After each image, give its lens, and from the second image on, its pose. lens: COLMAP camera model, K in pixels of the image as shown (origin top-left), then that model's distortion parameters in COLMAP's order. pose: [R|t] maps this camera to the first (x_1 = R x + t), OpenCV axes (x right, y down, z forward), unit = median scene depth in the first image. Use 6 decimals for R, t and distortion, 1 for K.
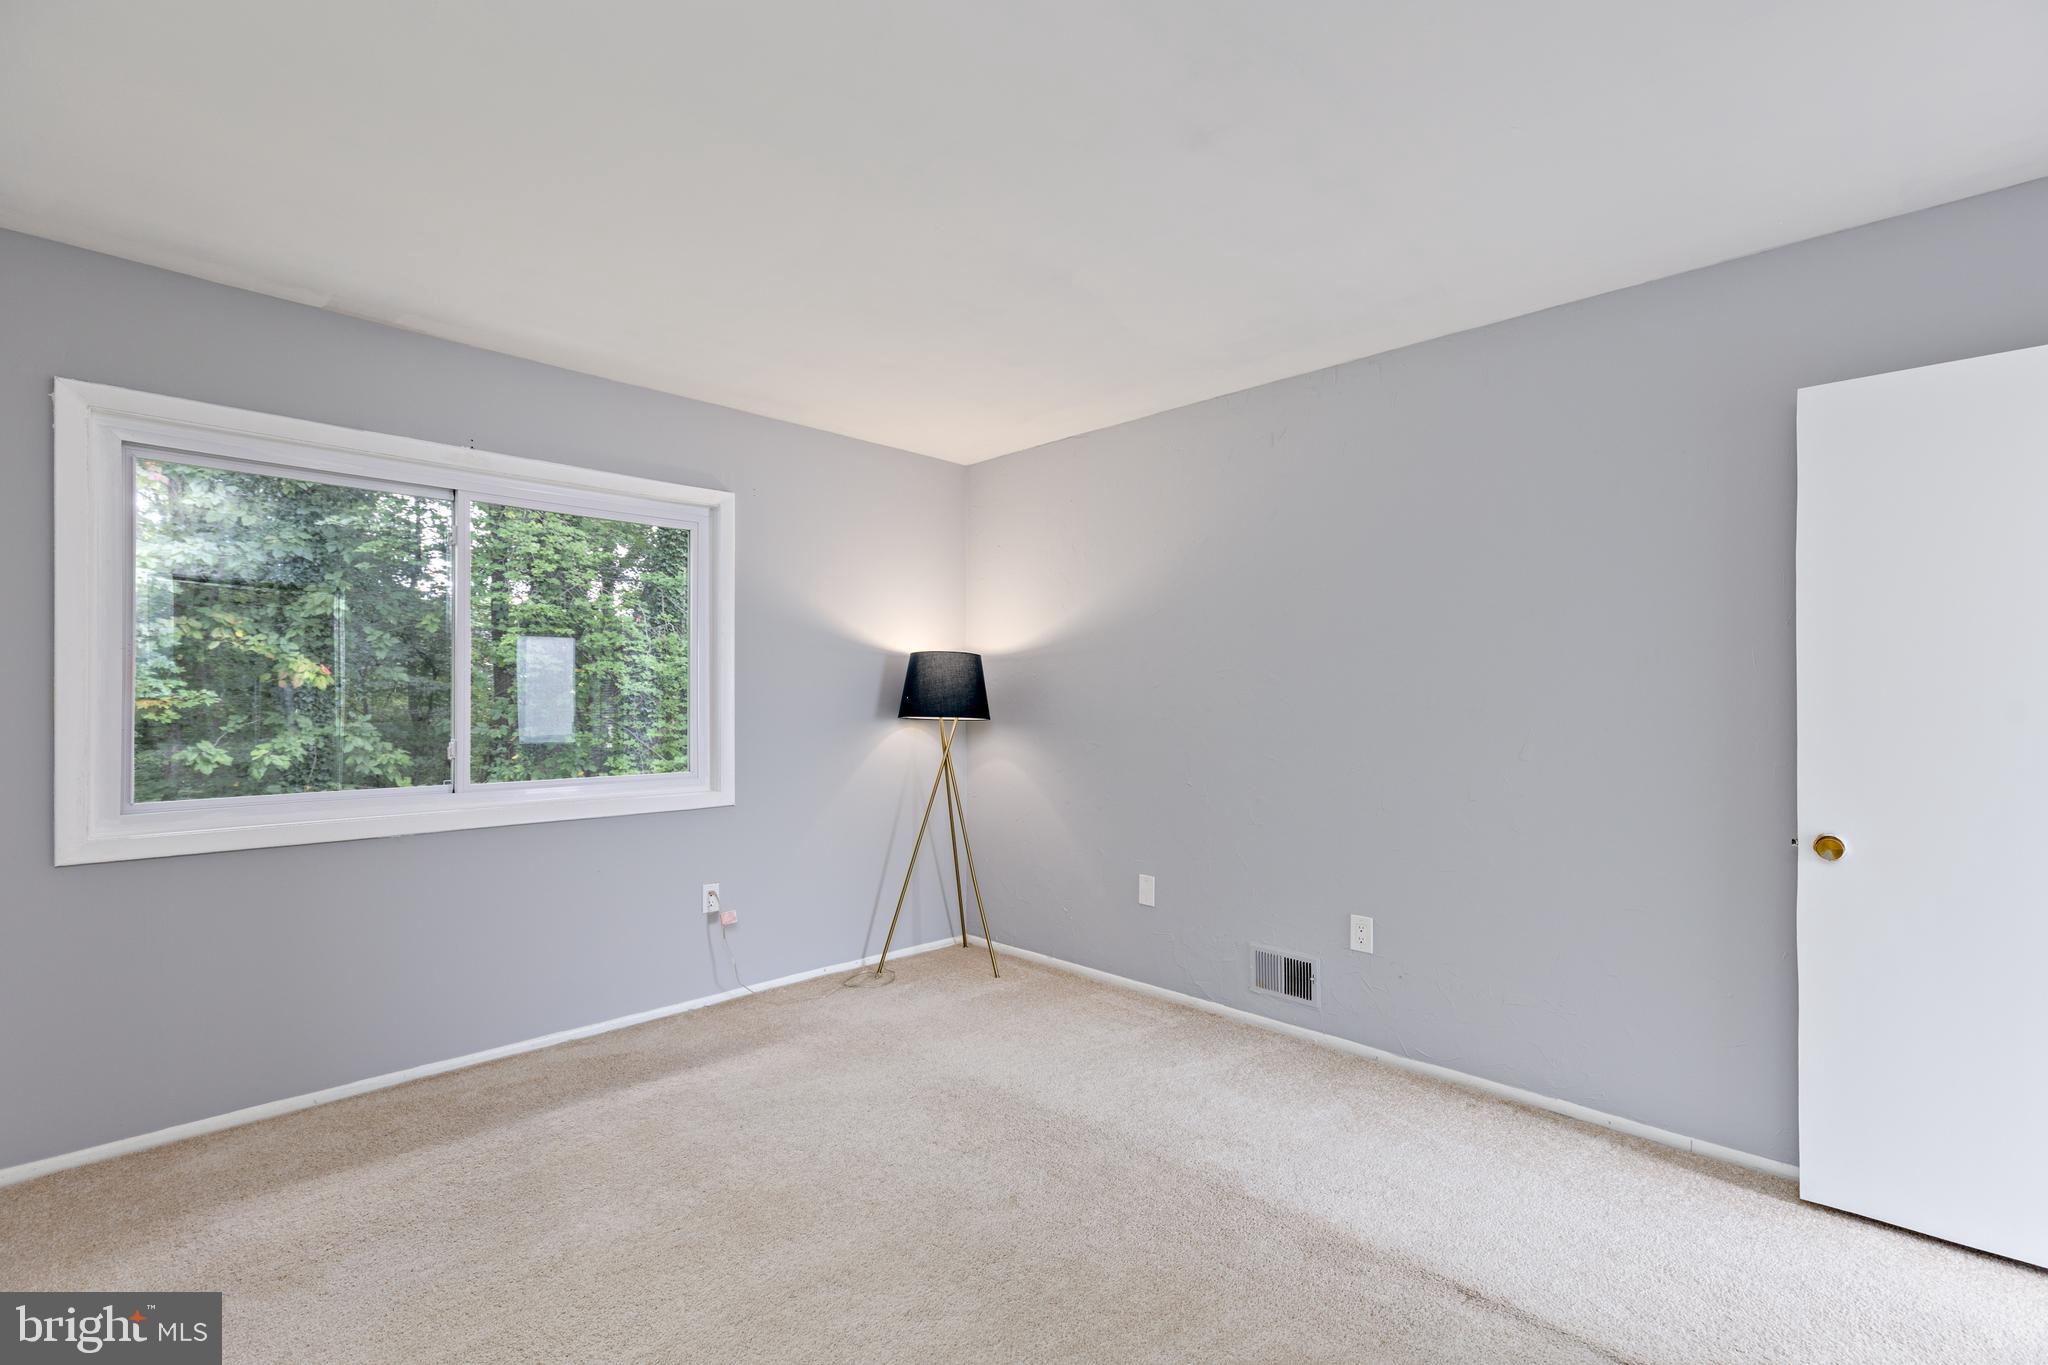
lens RADIAL K [[919.7, 0, 1020.2], [0, 919.7, 684.5], [0, 0, 1]] dist [0.010581, -0.002130]
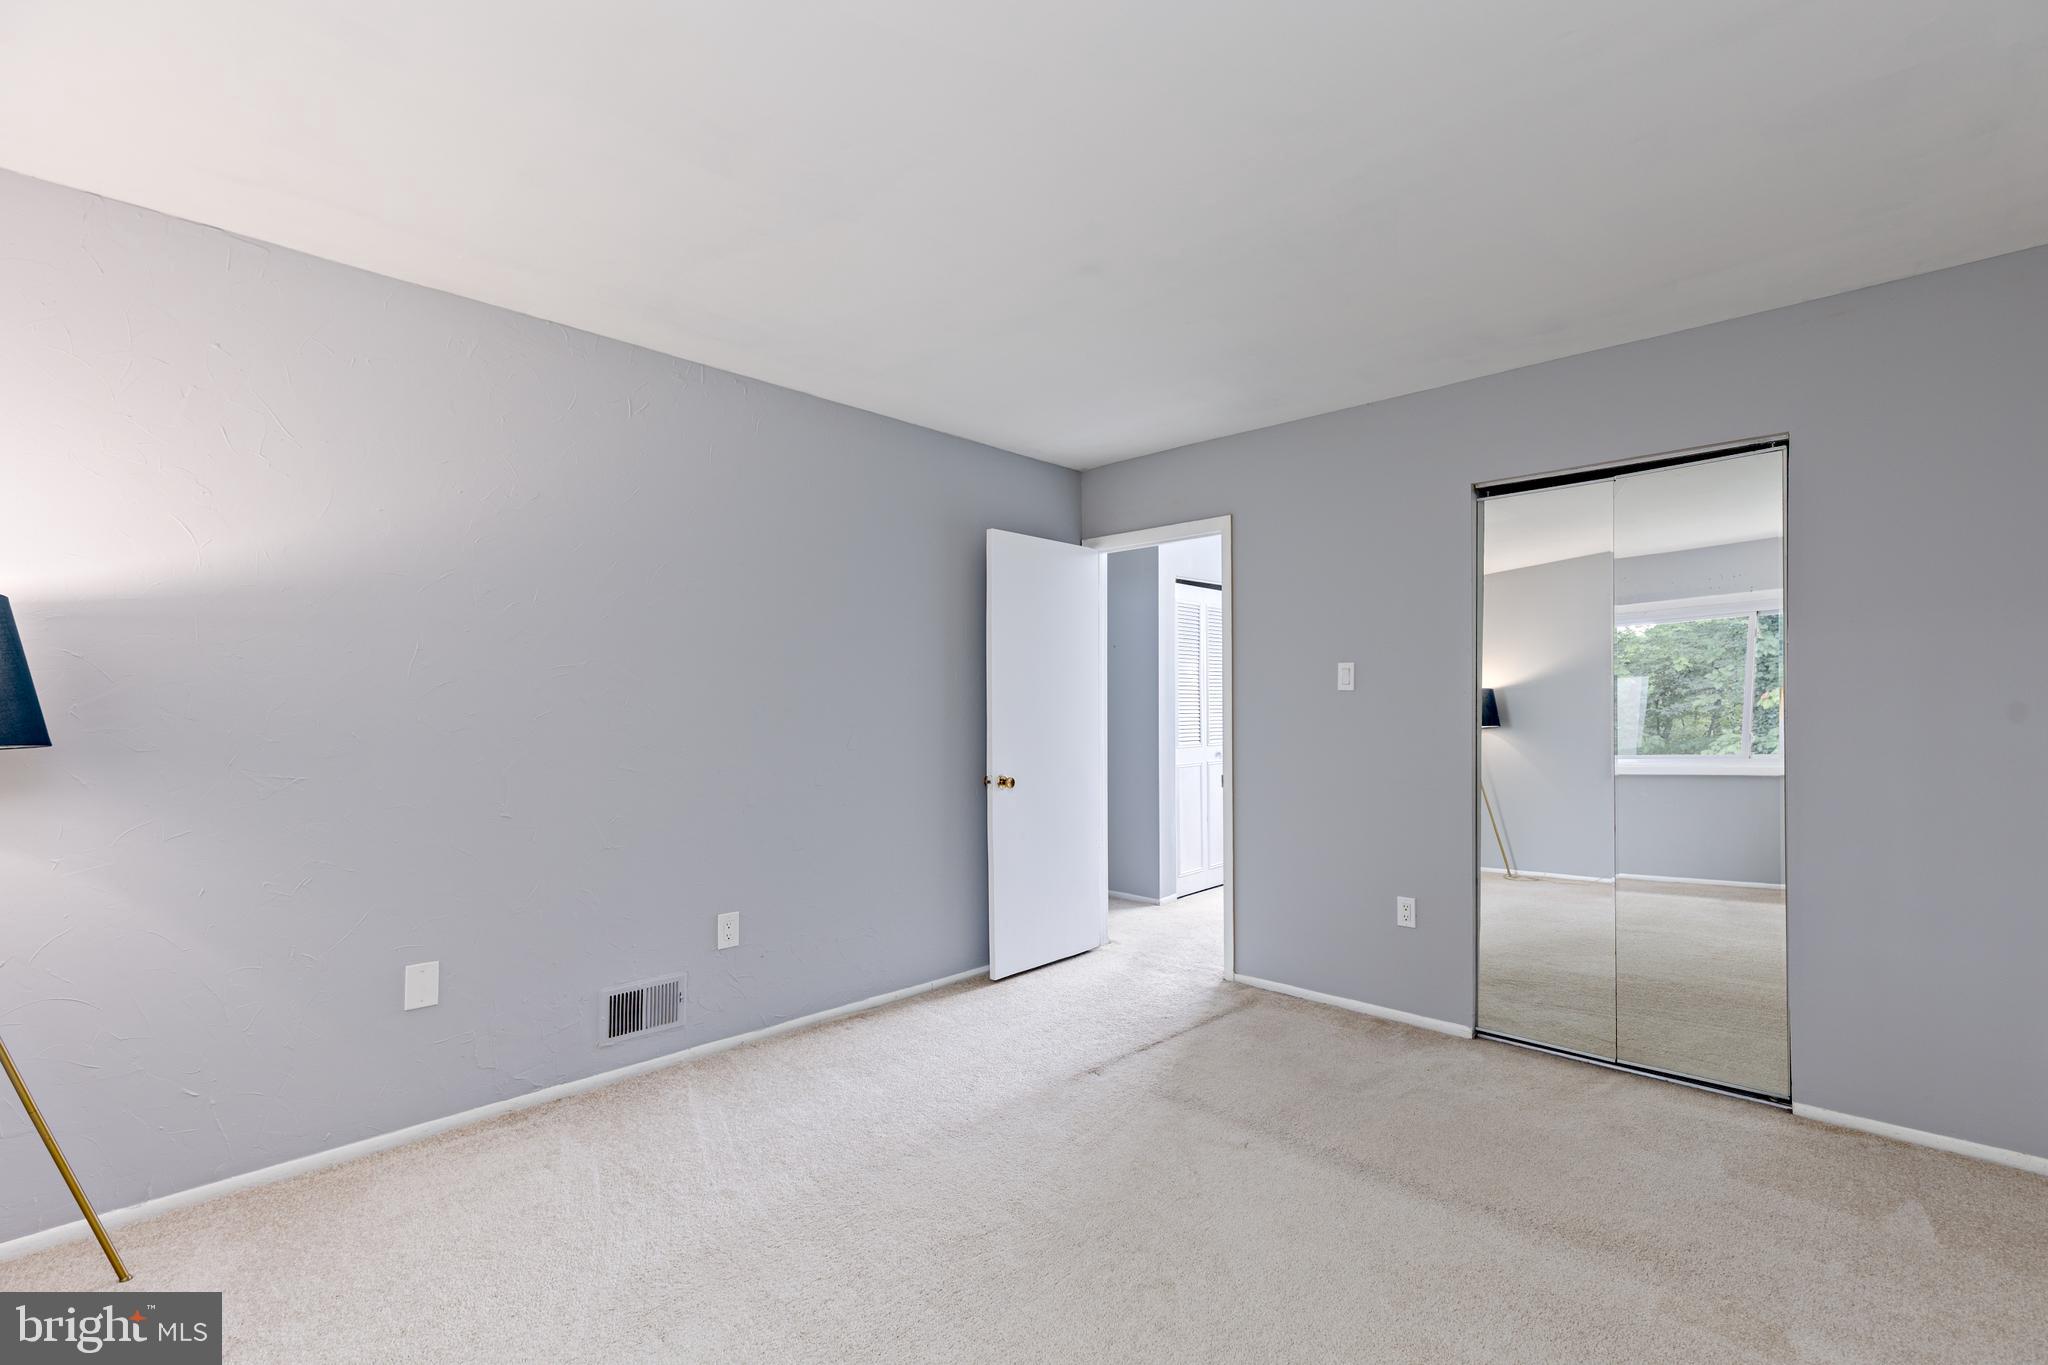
lens RADIAL K [[919.7, 0, 1023.6], [0, 919.7, 693.2], [0, 0, 1]] dist [0.010581, -0.002130]
pose [[-0.014686, 0.014543, 0.999786, -0.765893], [-0.010056, 0.999842, -0.014692, 0.019070], [-0.999842, -0.010270, -0.014538, 0.785416]]
